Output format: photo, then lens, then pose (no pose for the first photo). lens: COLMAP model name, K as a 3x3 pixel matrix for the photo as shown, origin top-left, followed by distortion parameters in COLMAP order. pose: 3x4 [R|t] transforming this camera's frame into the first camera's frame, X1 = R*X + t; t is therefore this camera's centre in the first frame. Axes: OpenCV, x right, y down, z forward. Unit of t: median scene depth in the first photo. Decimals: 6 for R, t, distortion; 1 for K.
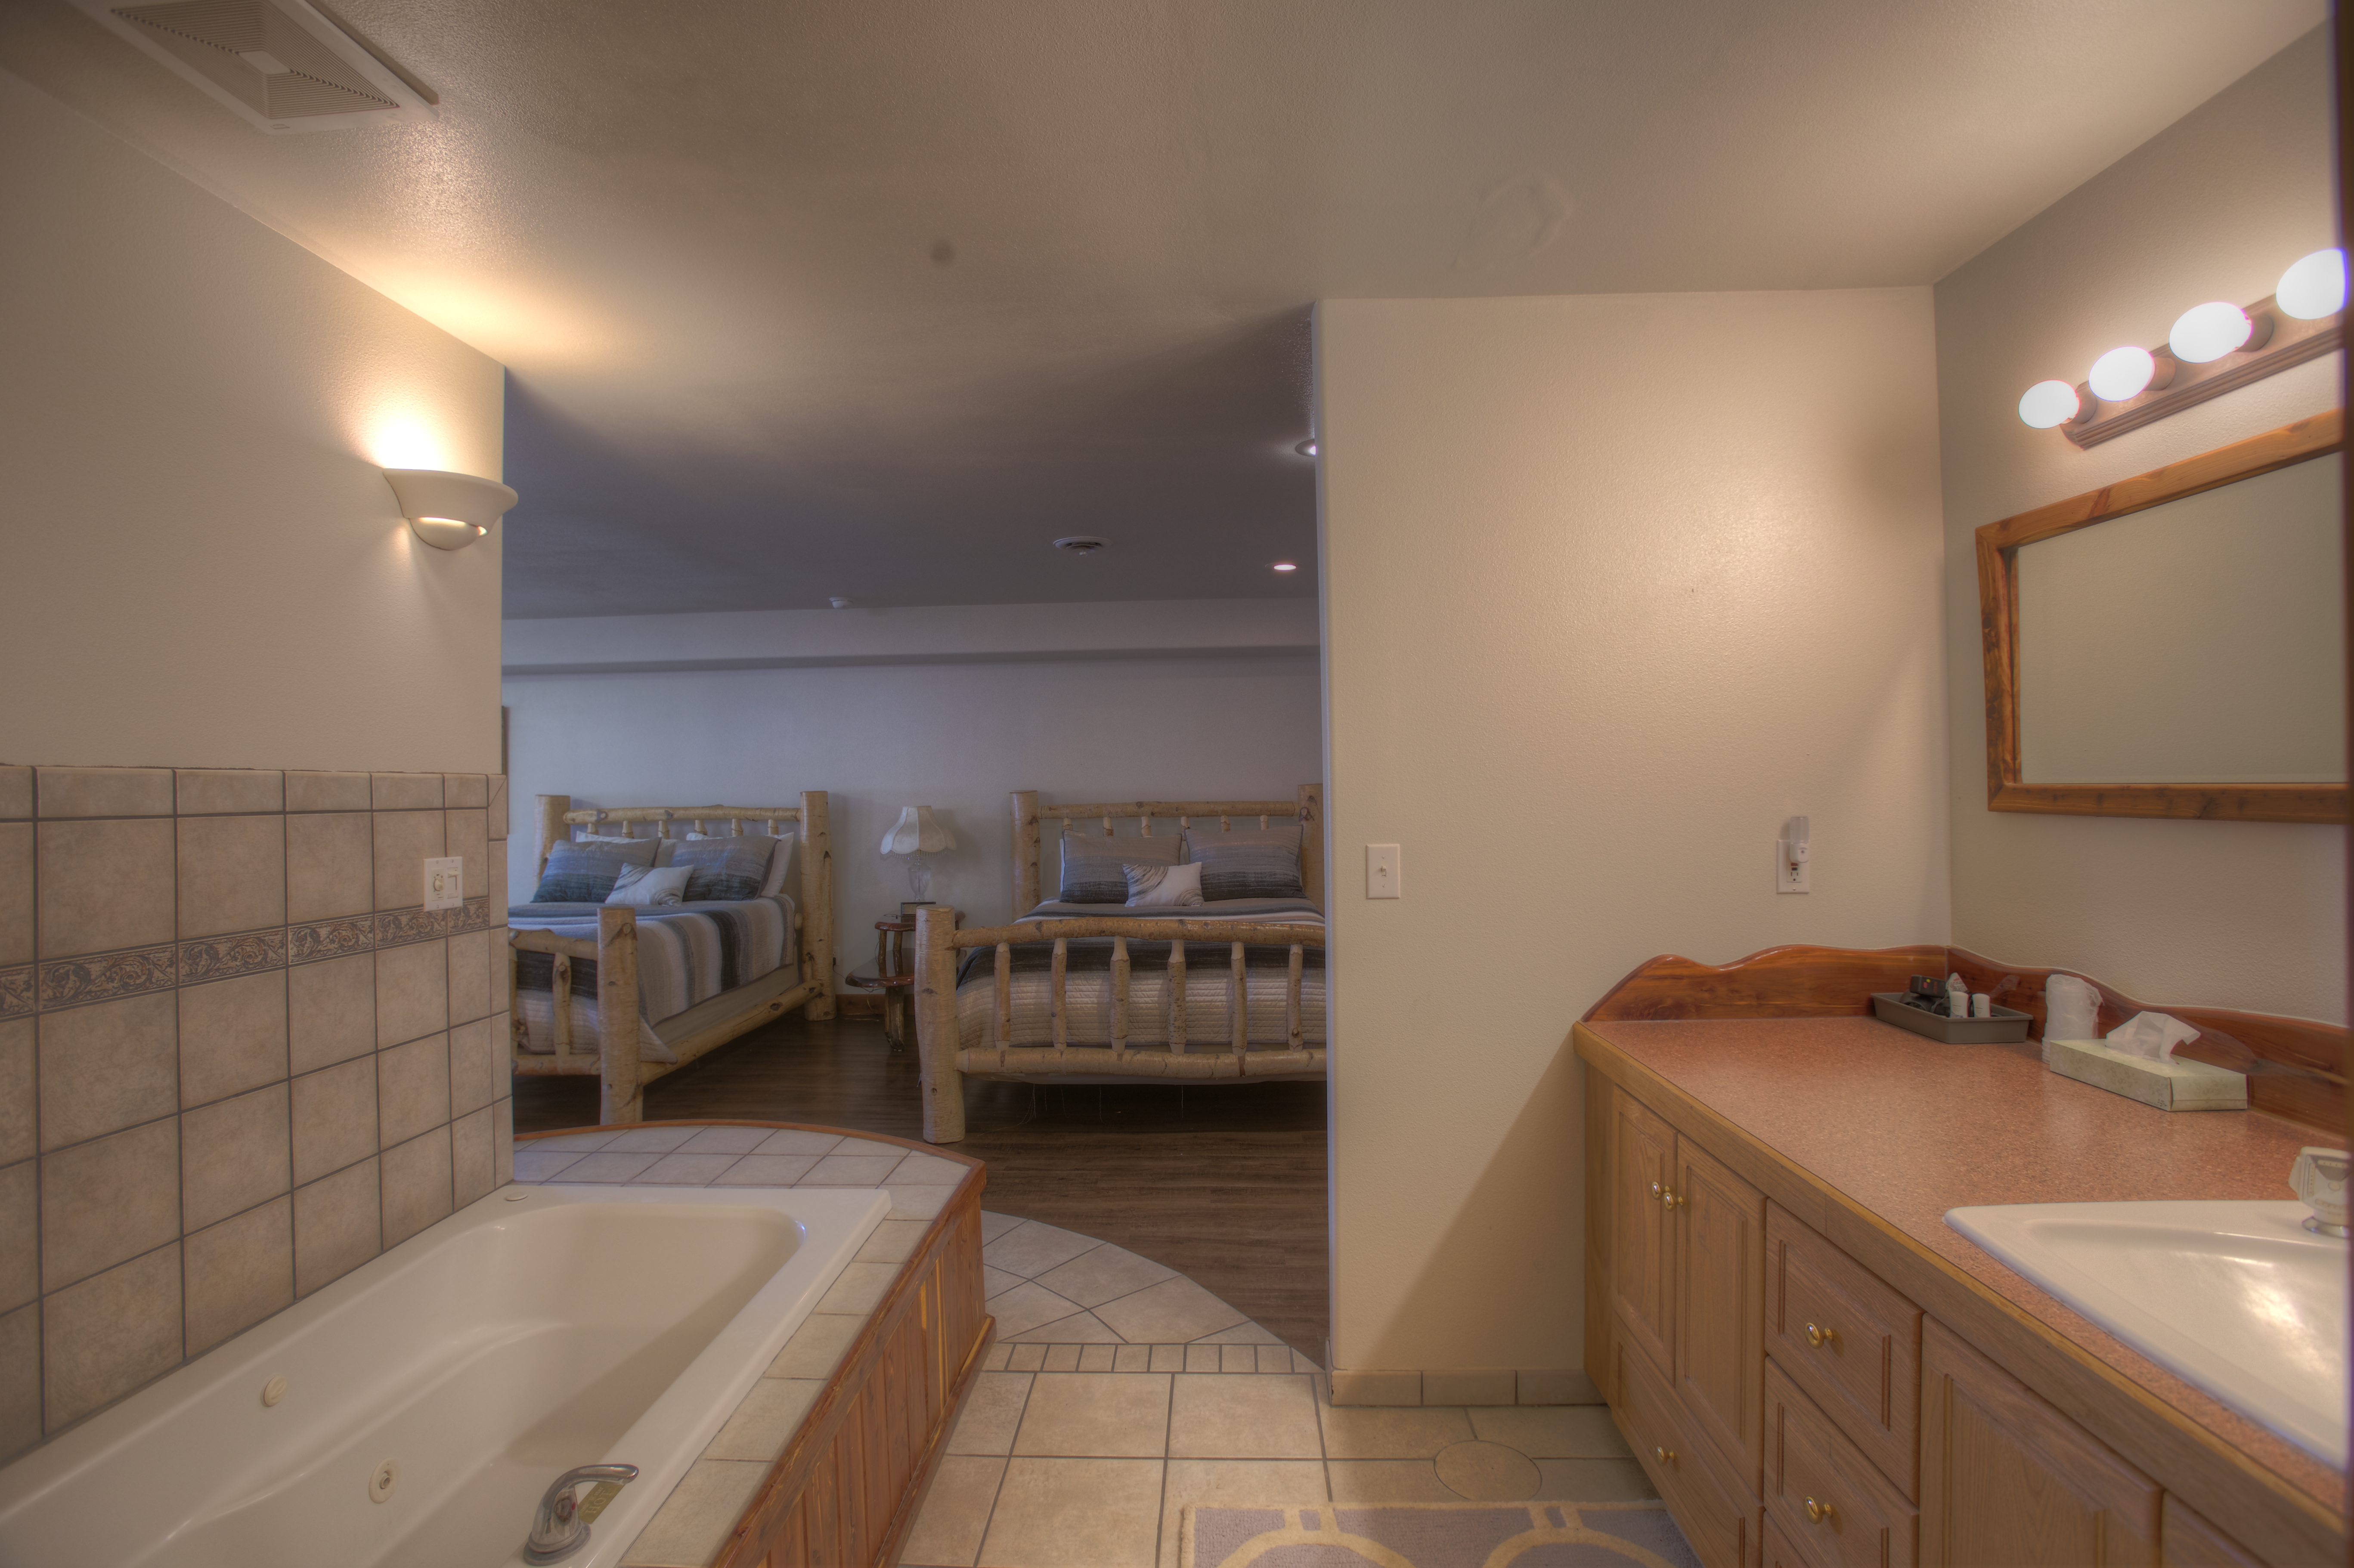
lens RADIAL K [[1084.0, 0, 1177.0], [0, 1084.0, 784.0], [0, 0, 1]] dist [-0.073657, 0.031056]
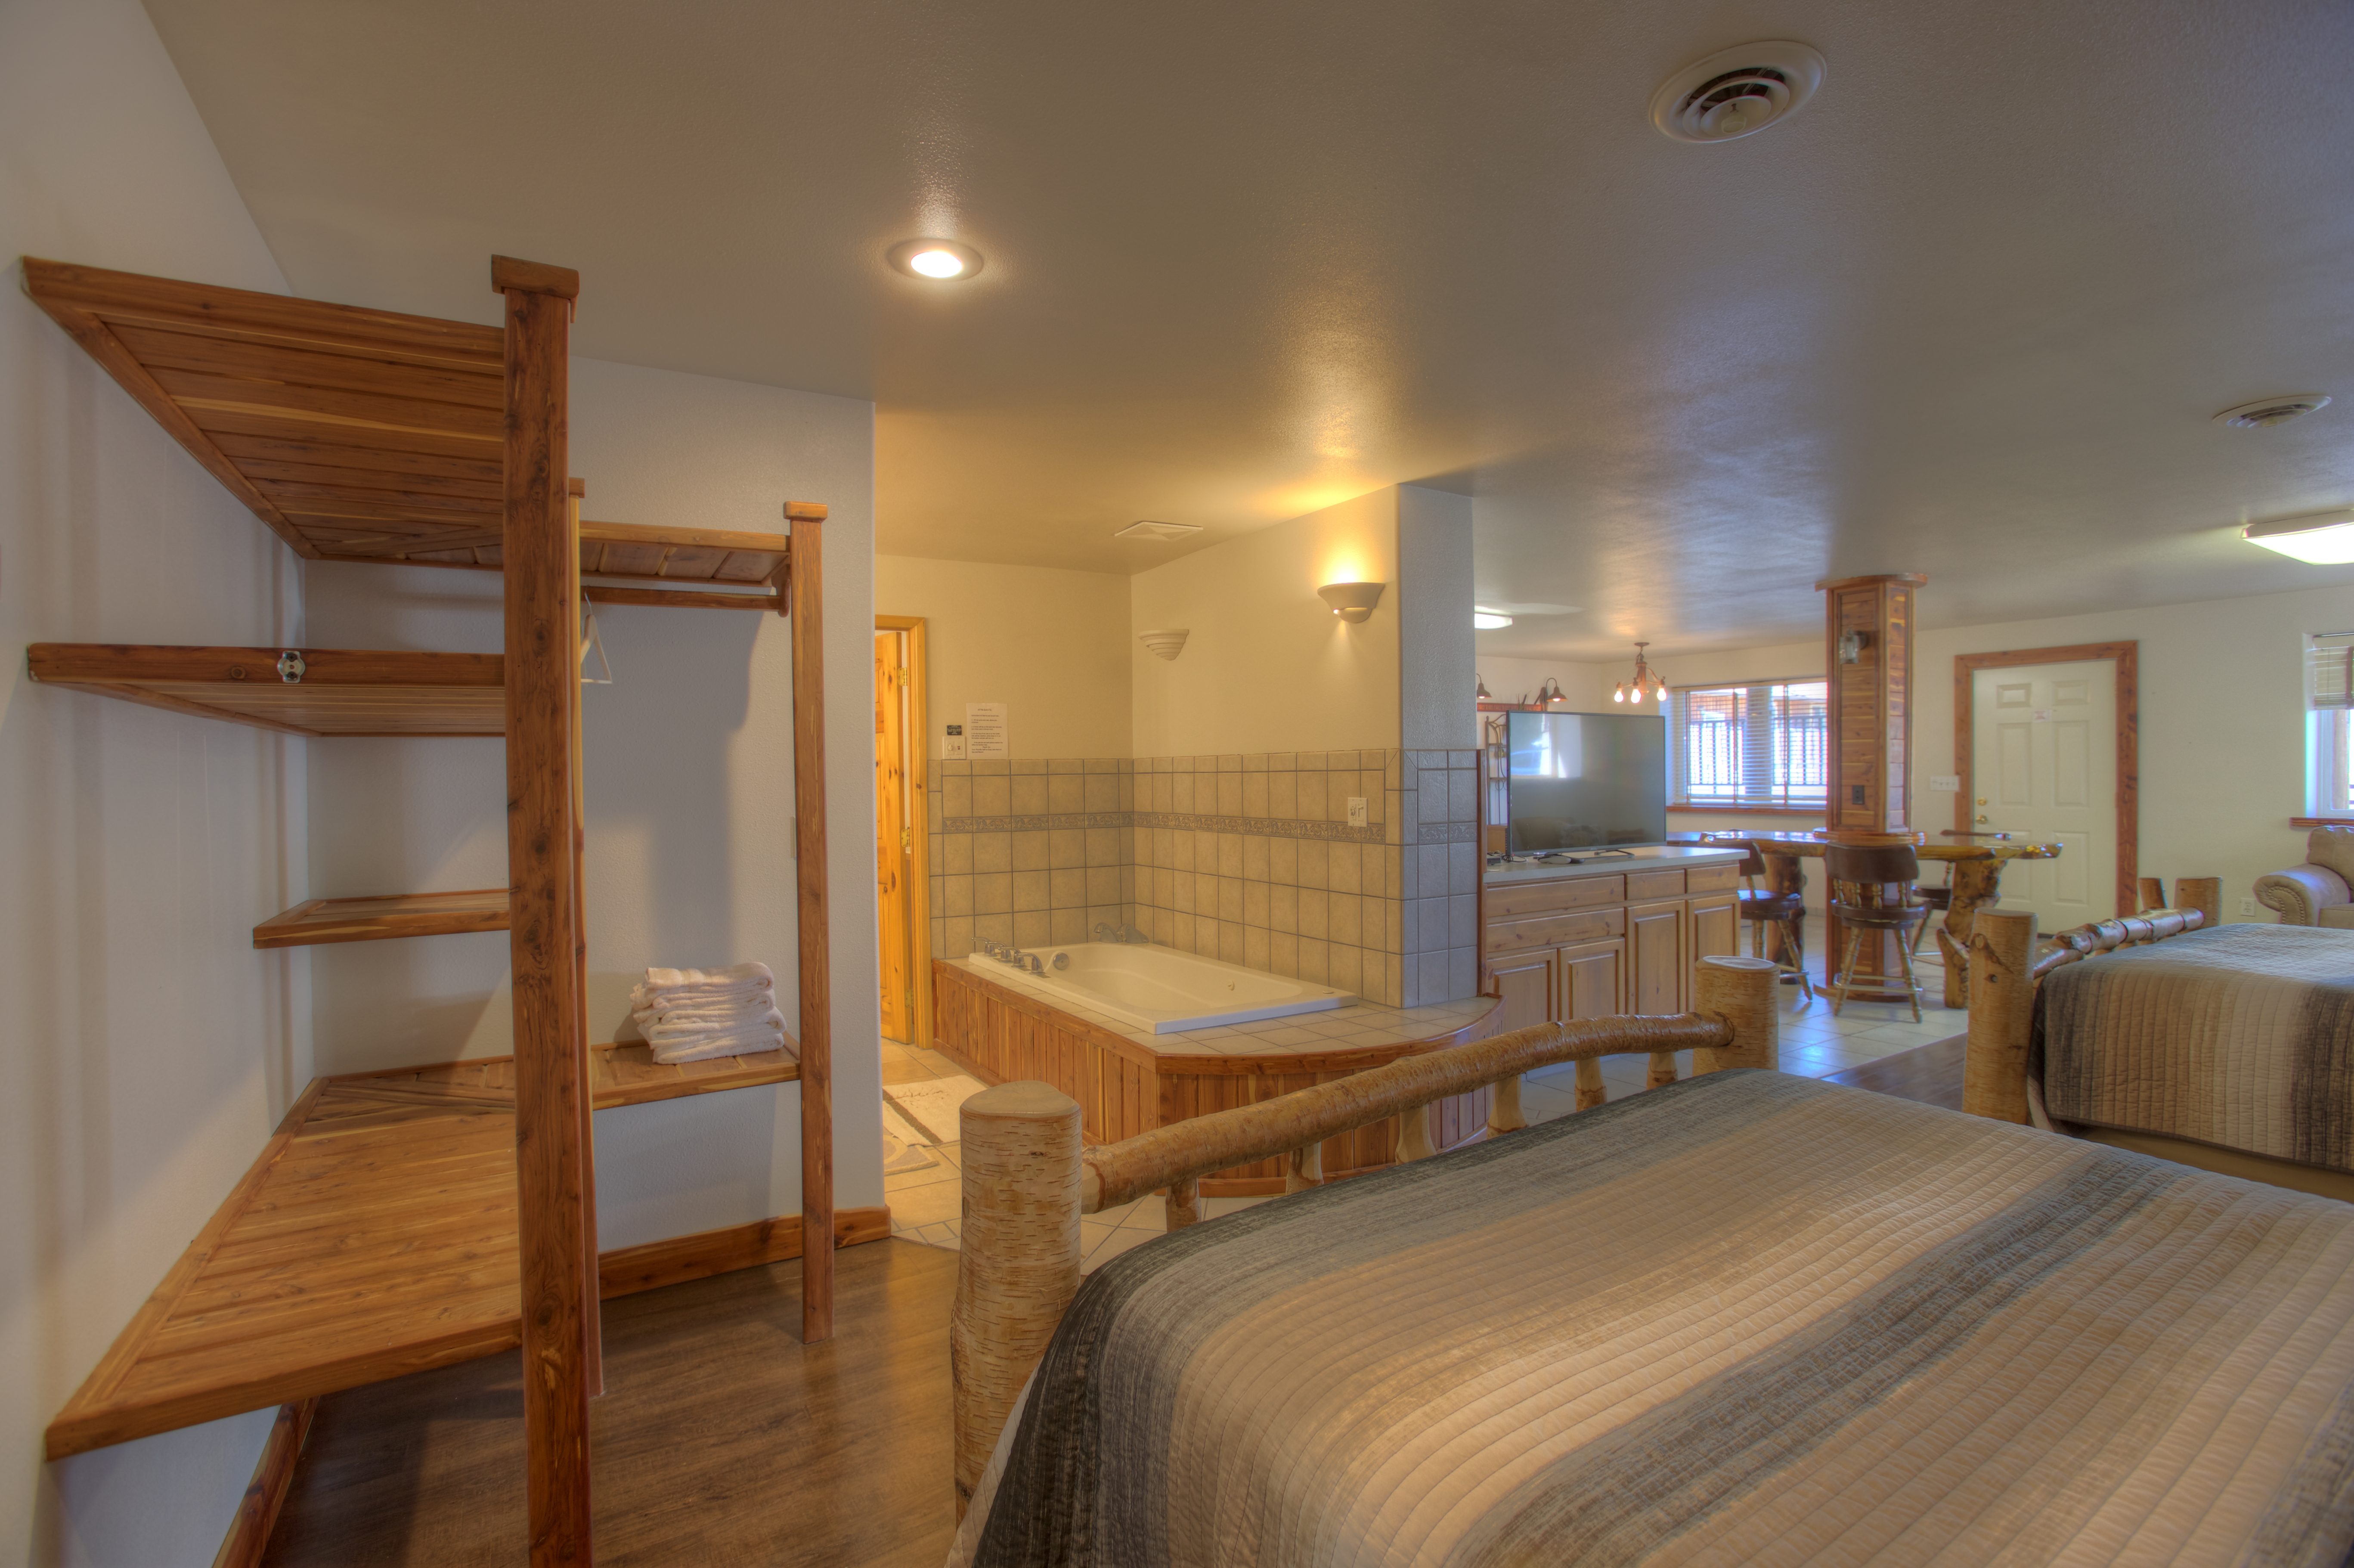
lens RADIAL K [[1084.2, 0, 1177.0], [0, 1084.2, 784.0], [0, 0, 1]] dist [-0.073657, 0.031056]
pose [[-0.833306, 0.031059, -0.551938, 0.605037], [0.026401, 0.999517, 0.016386, 0.008846], [0.552180, -0.000917, -0.833724, 2.511873]]
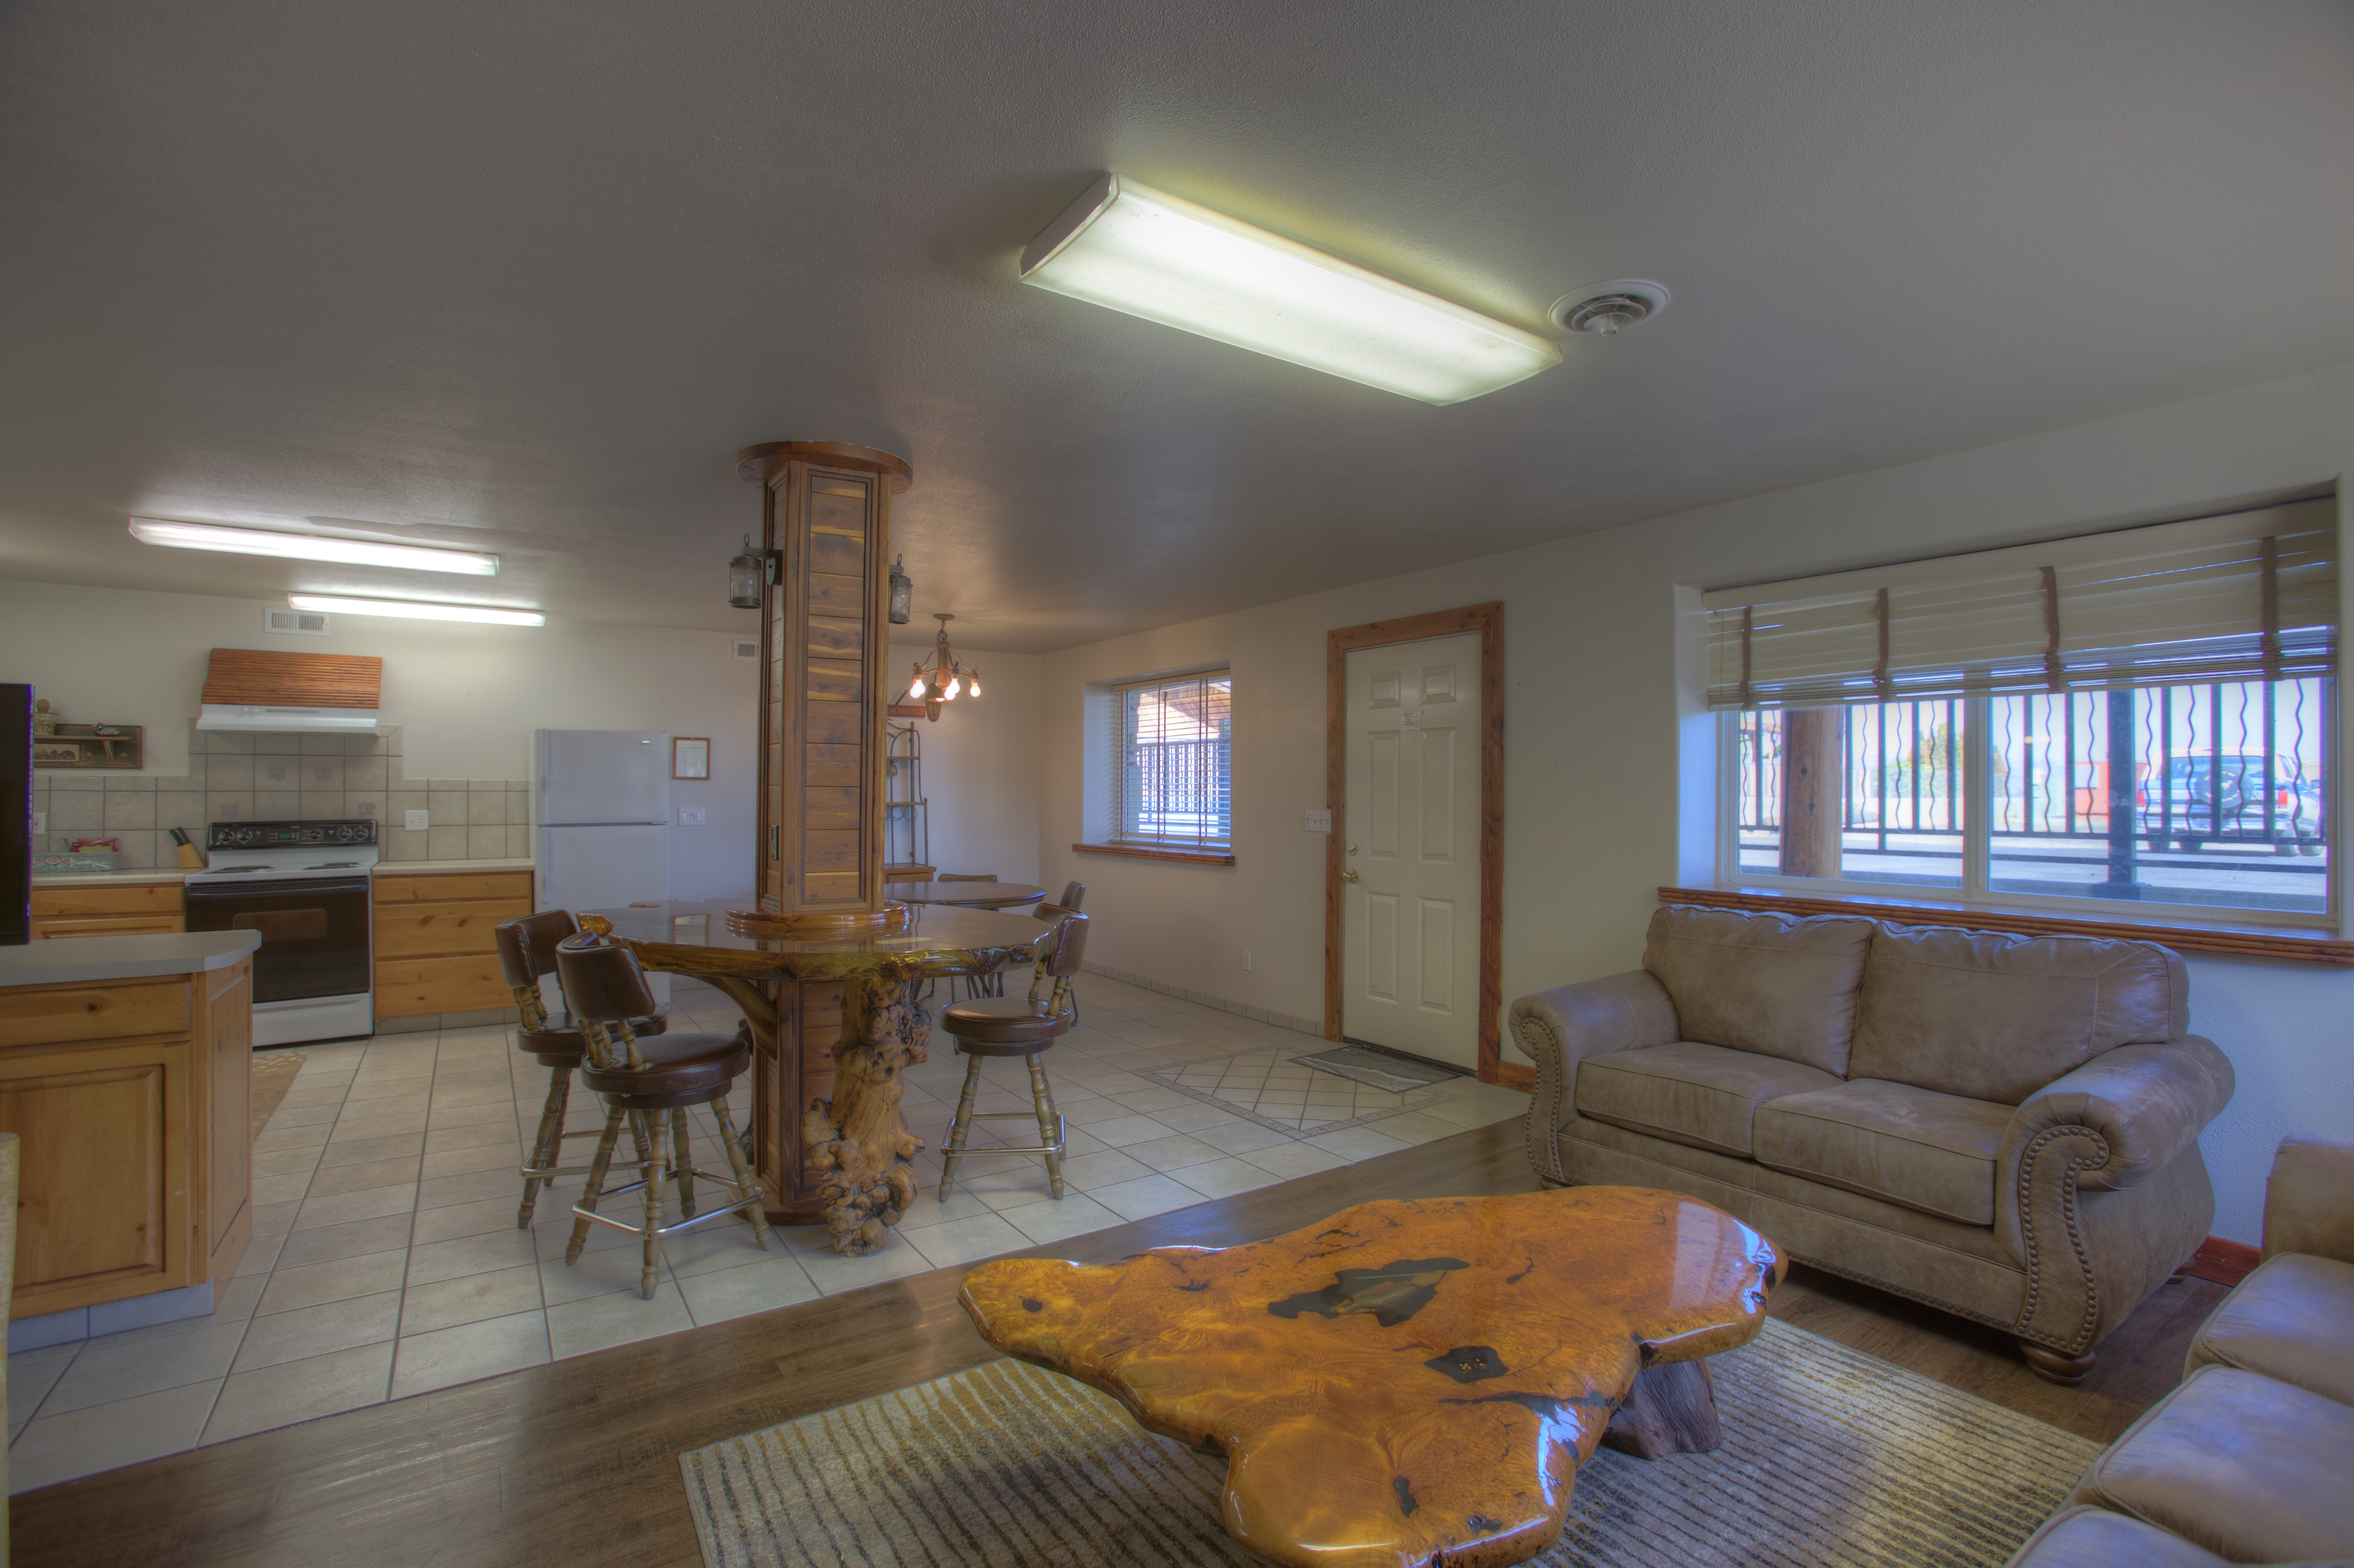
lens RADIAL K [[1084.0, 0, 1177.0], [0, 1084.0, 784.0], [0, 0, 1]] dist [-0.073657, 0.031056]
pose [[-0.809049, 0.007391, -0.587695, -2.036636], [0.011225, 0.999933, -0.002878, 0.056175], [0.587634, -0.008926, -0.809078, 2.813170]]
